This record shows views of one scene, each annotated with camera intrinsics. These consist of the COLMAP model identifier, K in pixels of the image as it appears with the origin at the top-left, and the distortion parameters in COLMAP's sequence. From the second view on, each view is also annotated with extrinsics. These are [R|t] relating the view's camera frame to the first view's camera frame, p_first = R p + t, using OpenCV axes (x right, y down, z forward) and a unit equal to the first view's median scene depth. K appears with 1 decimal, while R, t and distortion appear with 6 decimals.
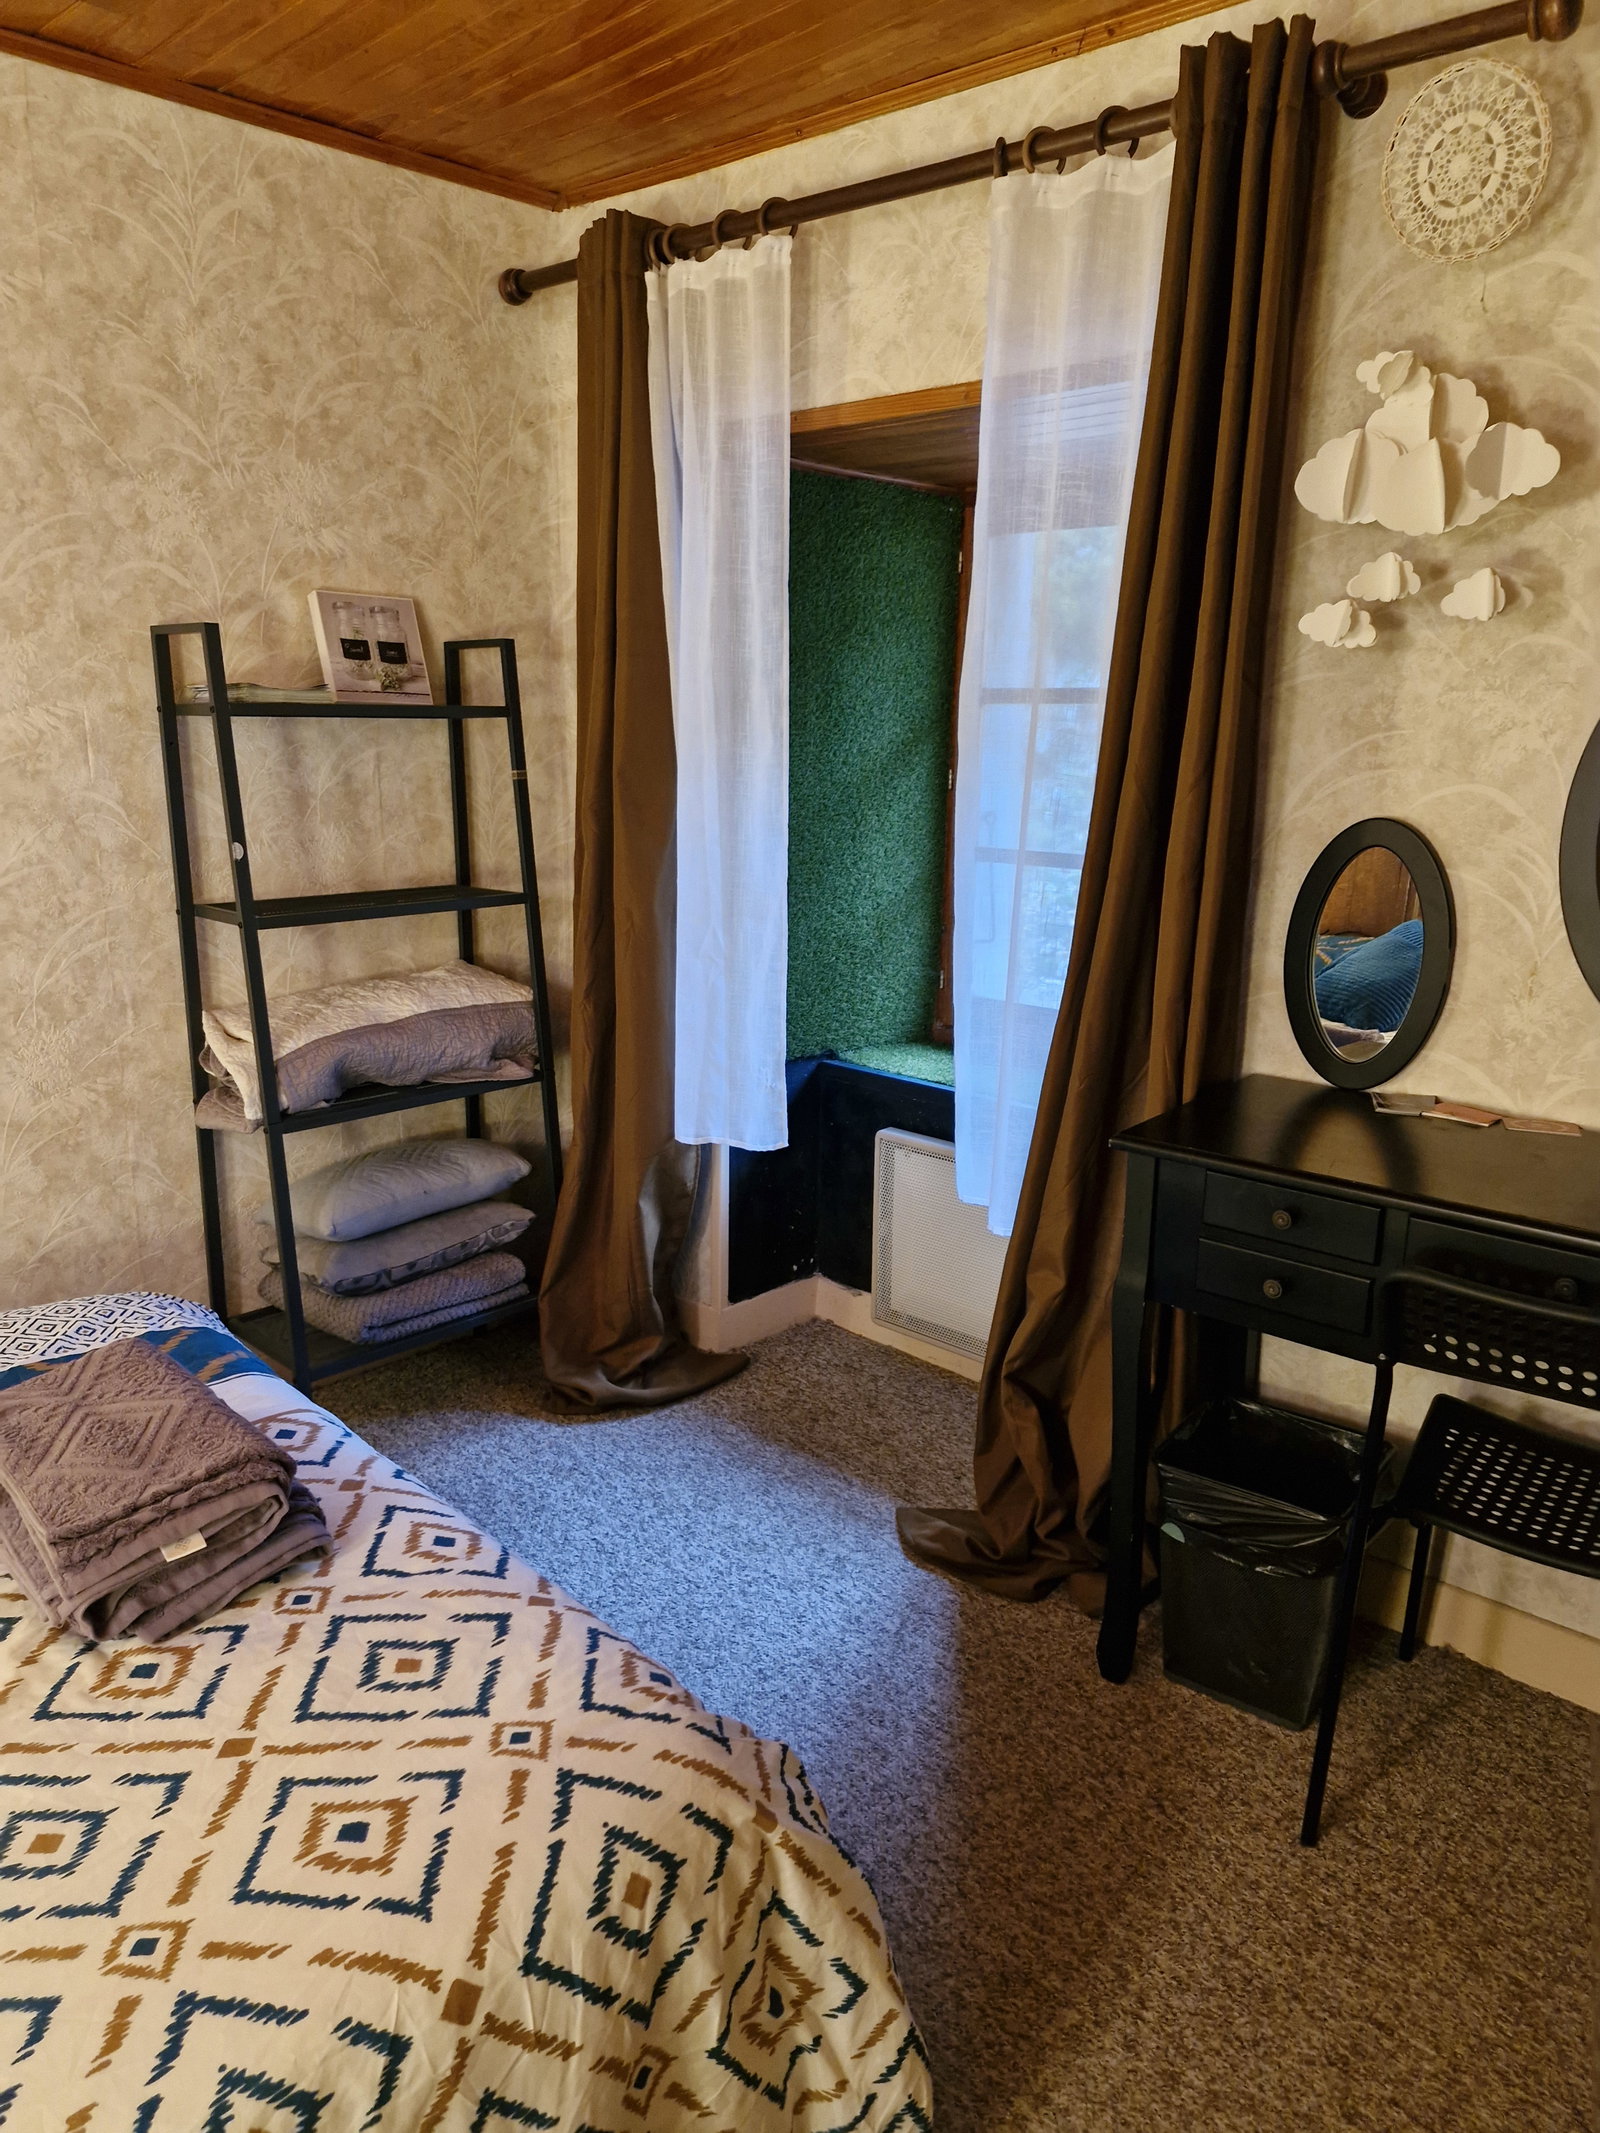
lens RADIAL K [[1452.0, 0, 800.0], [0, 1452.0, 1066.5], [0, 0, 1]] dist [0.049406, -0.031820]
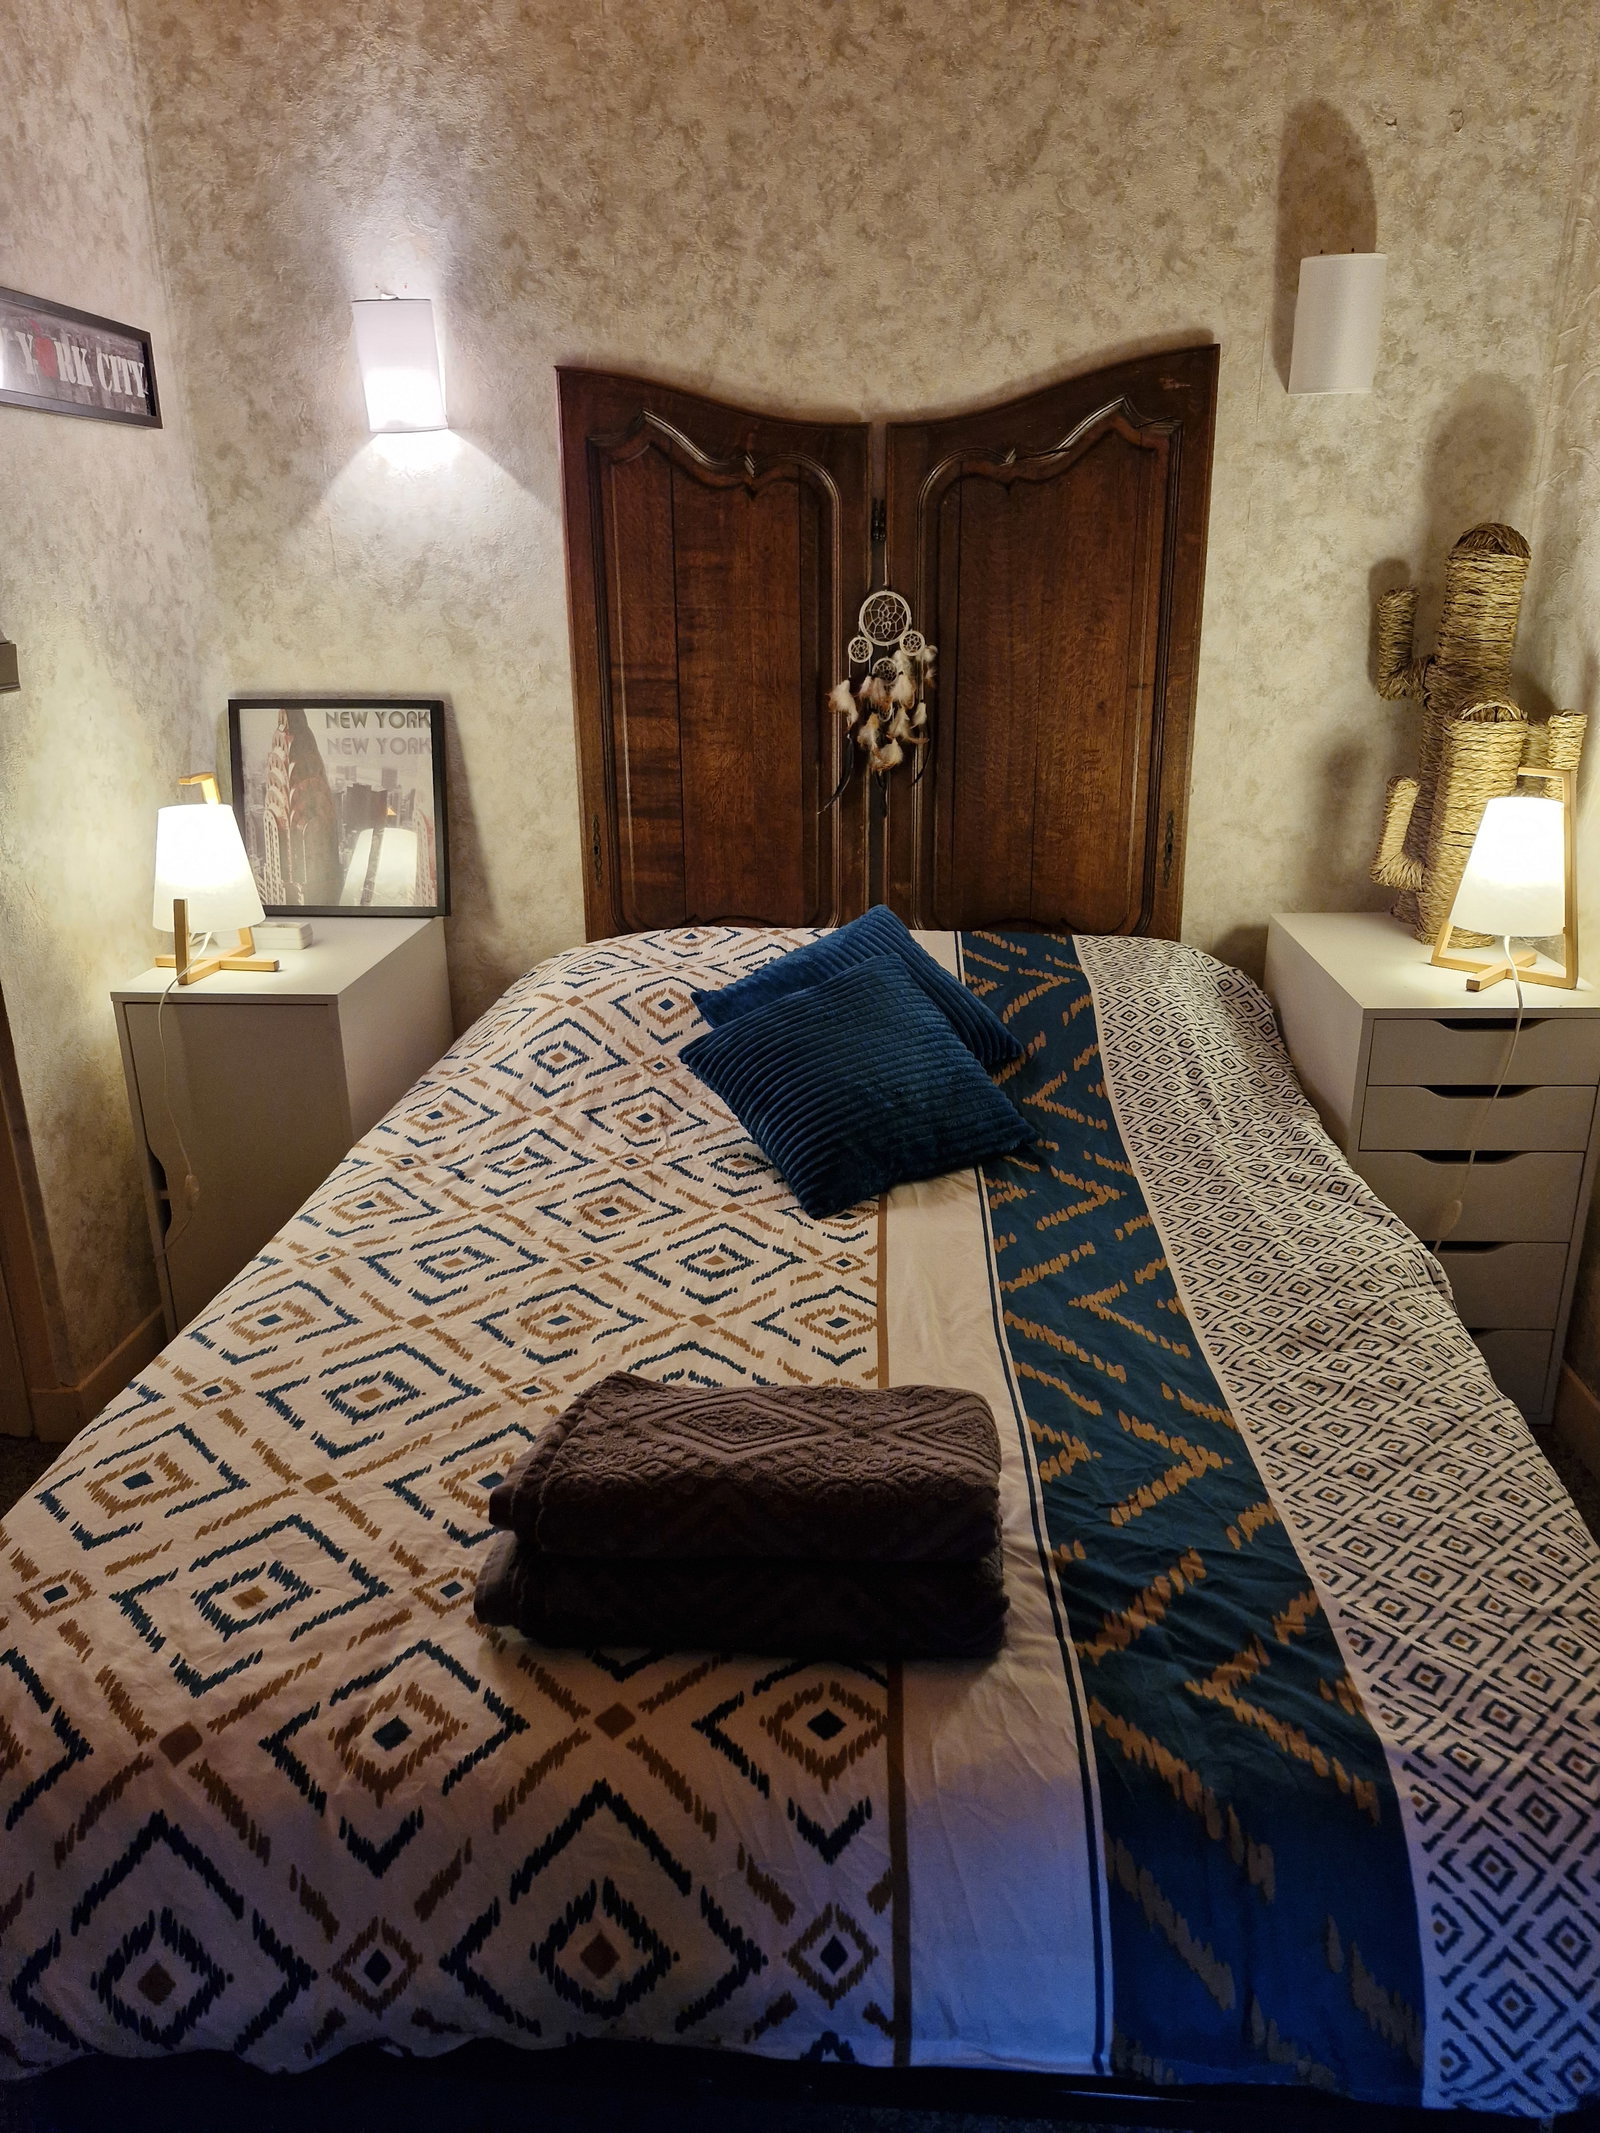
lens RADIAL K [[1487.6, 0, 805.0], [0, 1487.6, 1073.2], [0, 0, 1]] dist [0.097388, -0.134441]
pose [[-0.743350, 0.214788, -0.633479, 0.005331], [-0.159532, 0.862786, 0.479739, -0.426686], [0.649600, 0.457674, -0.607087, 1.819351]]
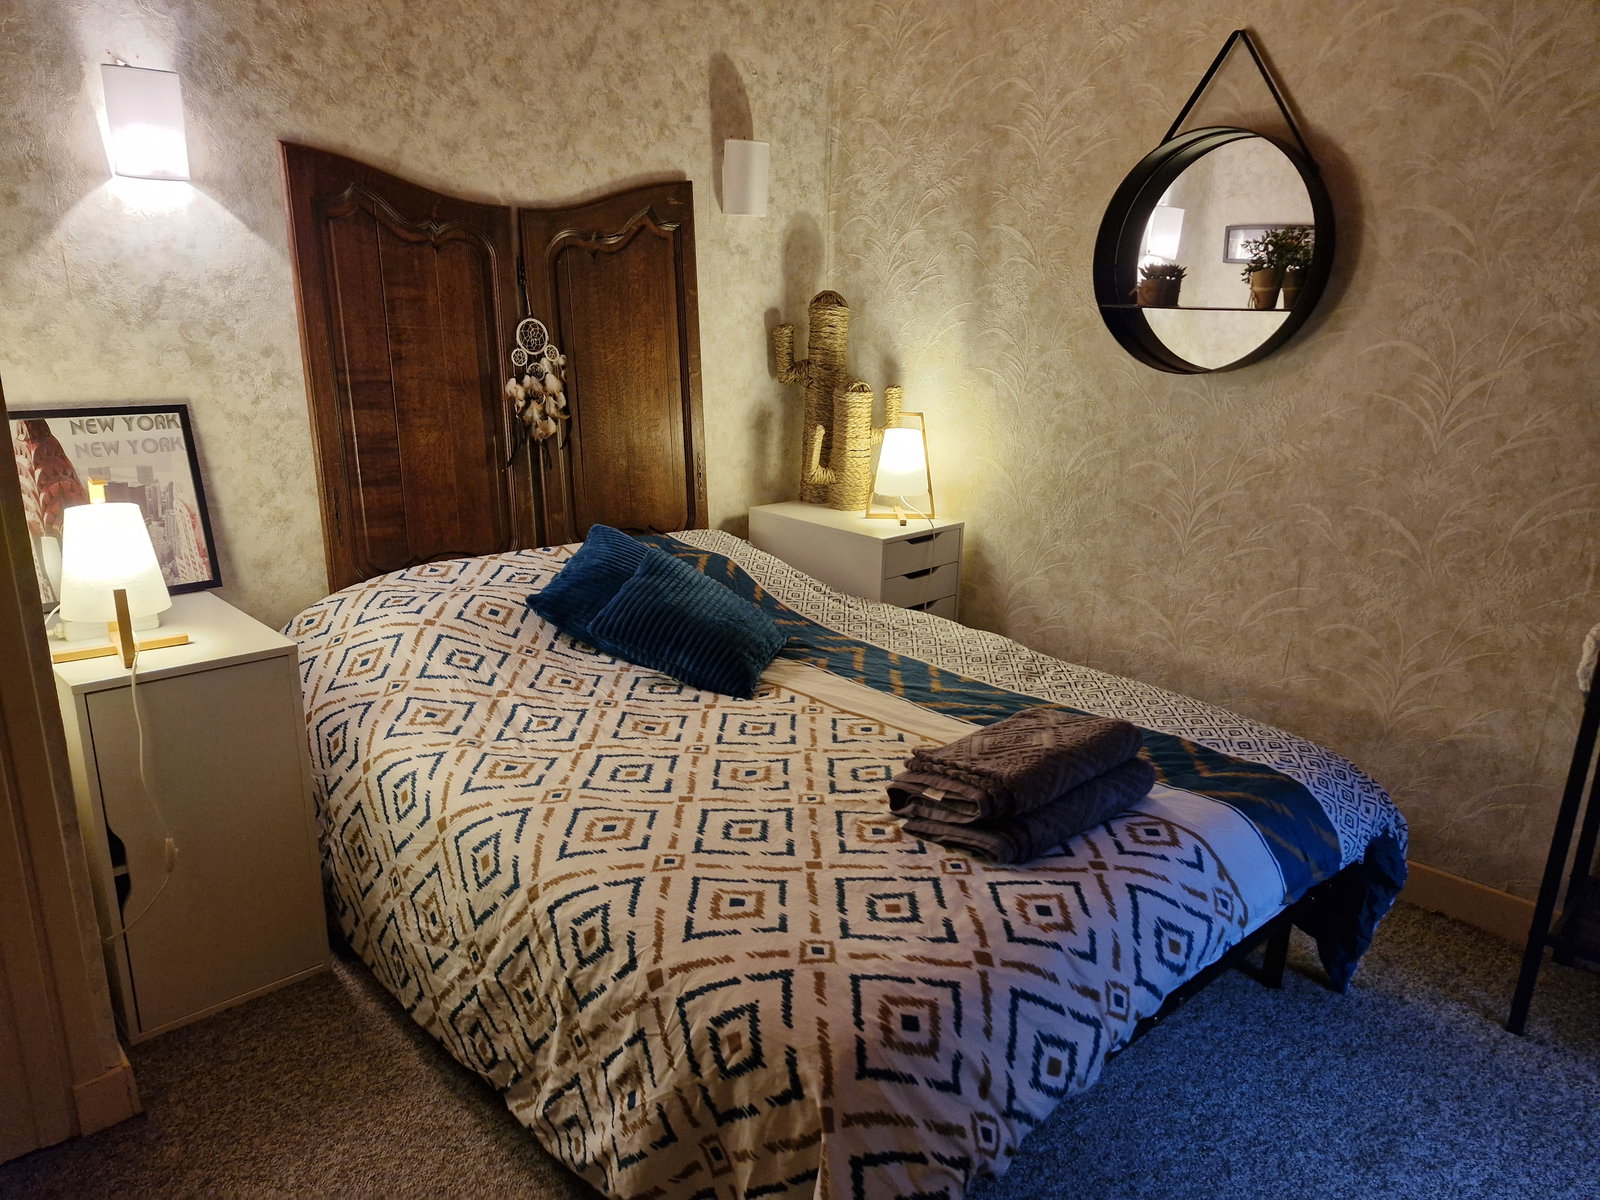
lens RADIAL K [[1113.4, 0, 819.3], [0, 1113.4, 610.5], [0, 0, 1]] dist [0.064630, -0.066237]
pose [[-0.001761, 0.251478, -0.967861, 0.864829], [-0.256710, 0.935315, 0.243489, -0.161901], [0.966487, 0.248888, 0.062910, 0.852810]]
